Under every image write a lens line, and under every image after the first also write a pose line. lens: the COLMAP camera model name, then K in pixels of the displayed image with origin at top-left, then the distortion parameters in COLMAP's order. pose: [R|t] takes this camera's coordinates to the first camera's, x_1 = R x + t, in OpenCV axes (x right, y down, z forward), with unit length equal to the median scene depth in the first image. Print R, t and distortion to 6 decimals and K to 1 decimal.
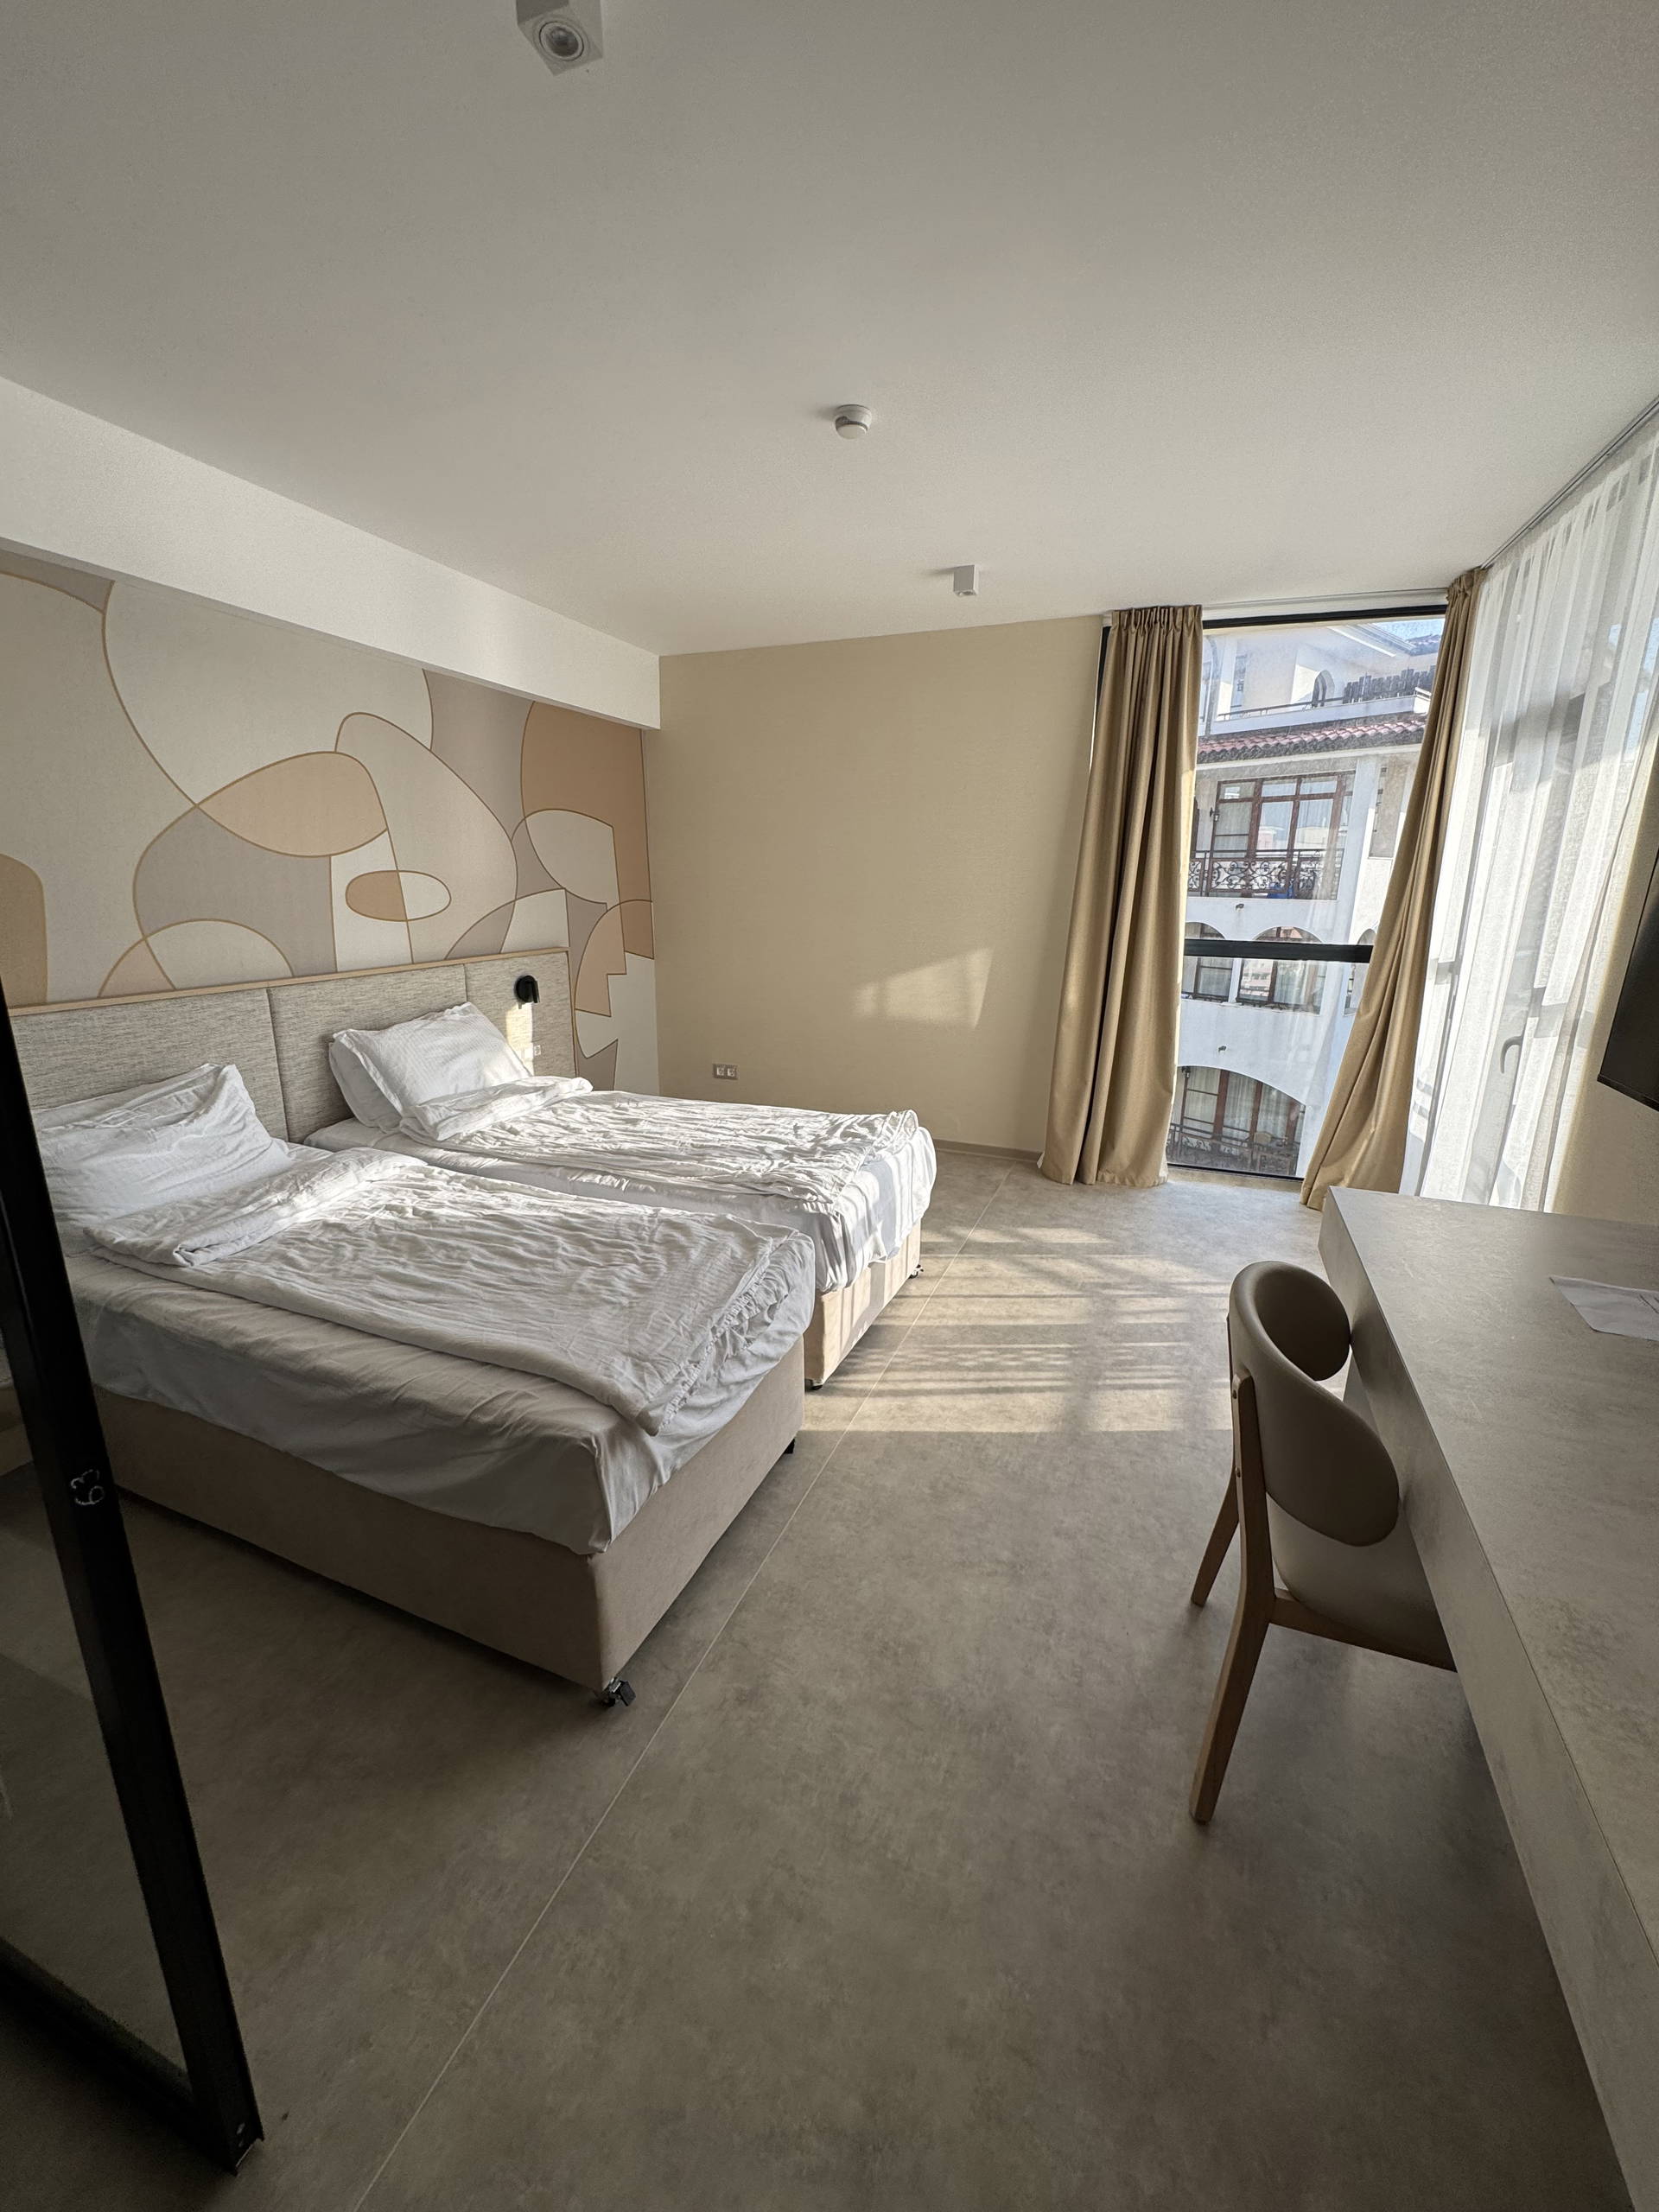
lens RADIAL K [[887.2, 0, 826.2], [0, 887.2, 1106.5], [0, 0, 1]] dist [-0.002095, 0.000314]
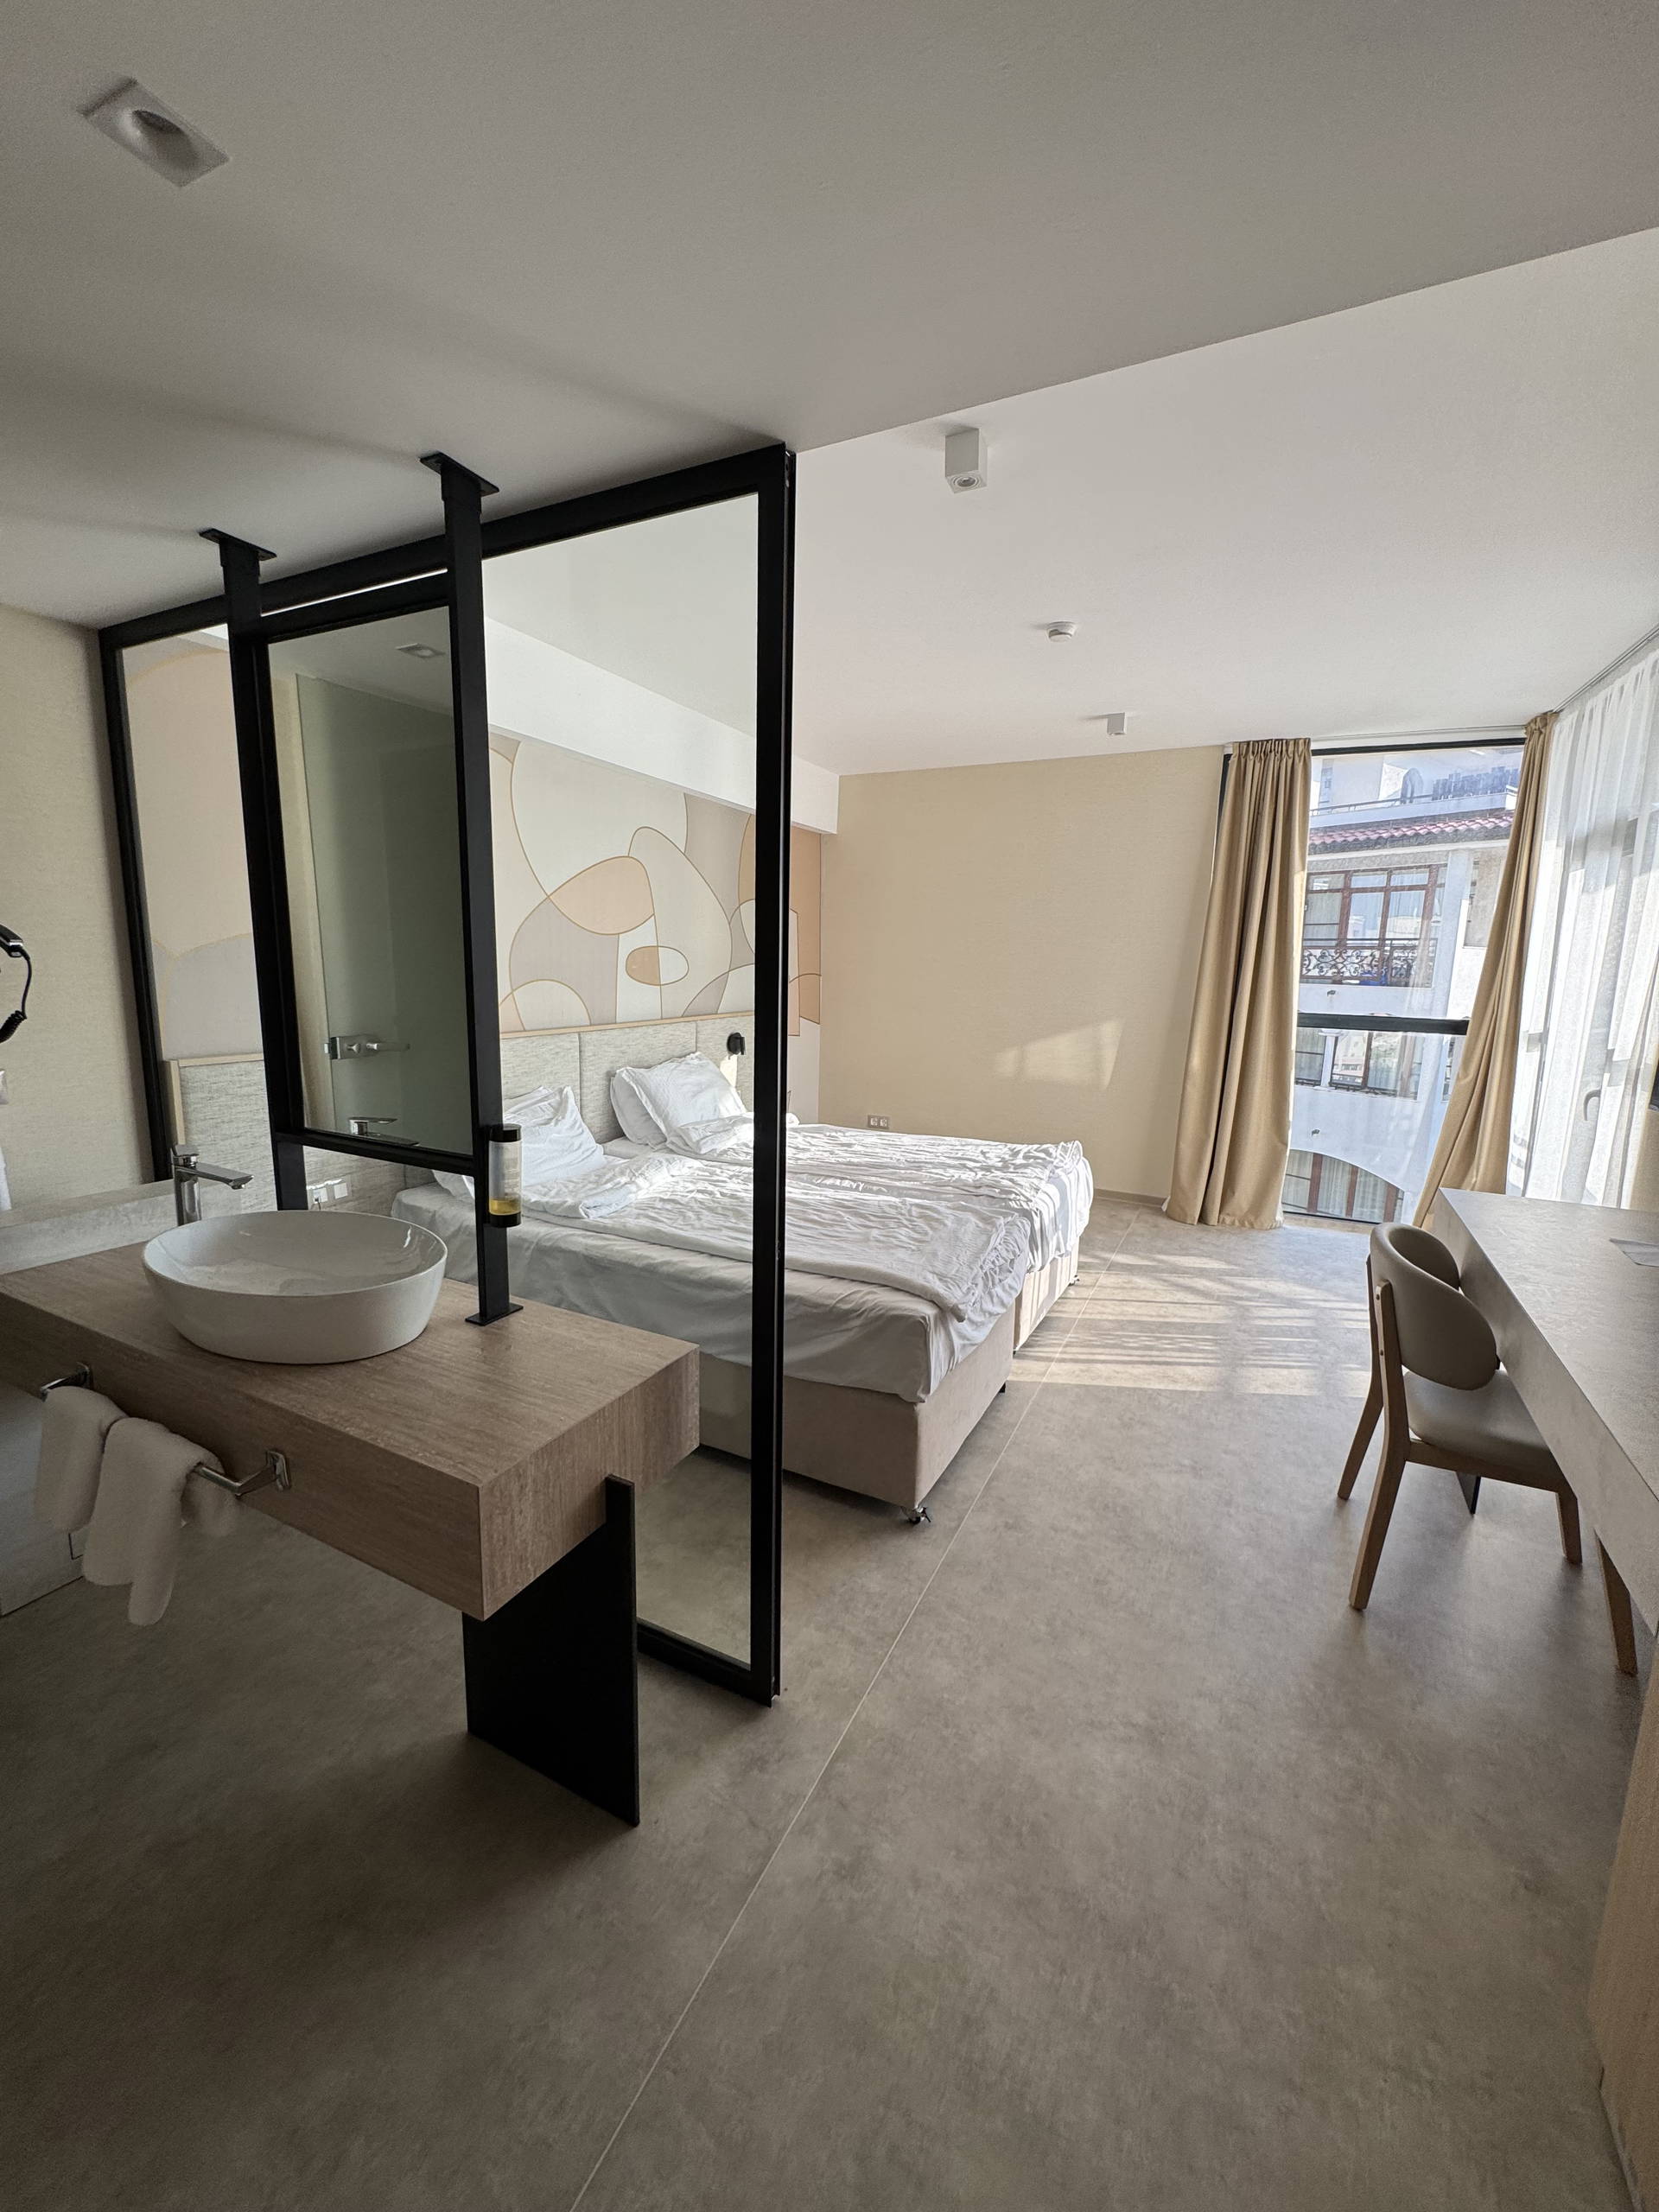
lens RADIAL K [[887.2, 0, 827.8], [0, 887.2, 1105.9], [0, 0, 1]] dist [-0.002095, 0.000314]
pose [[0.996556, 0.025451, -0.078918, -0.156379], [-0.032467, 0.995508, -0.088933, 0.077680], [0.076300, 0.091189, 0.992906, -0.256489]]
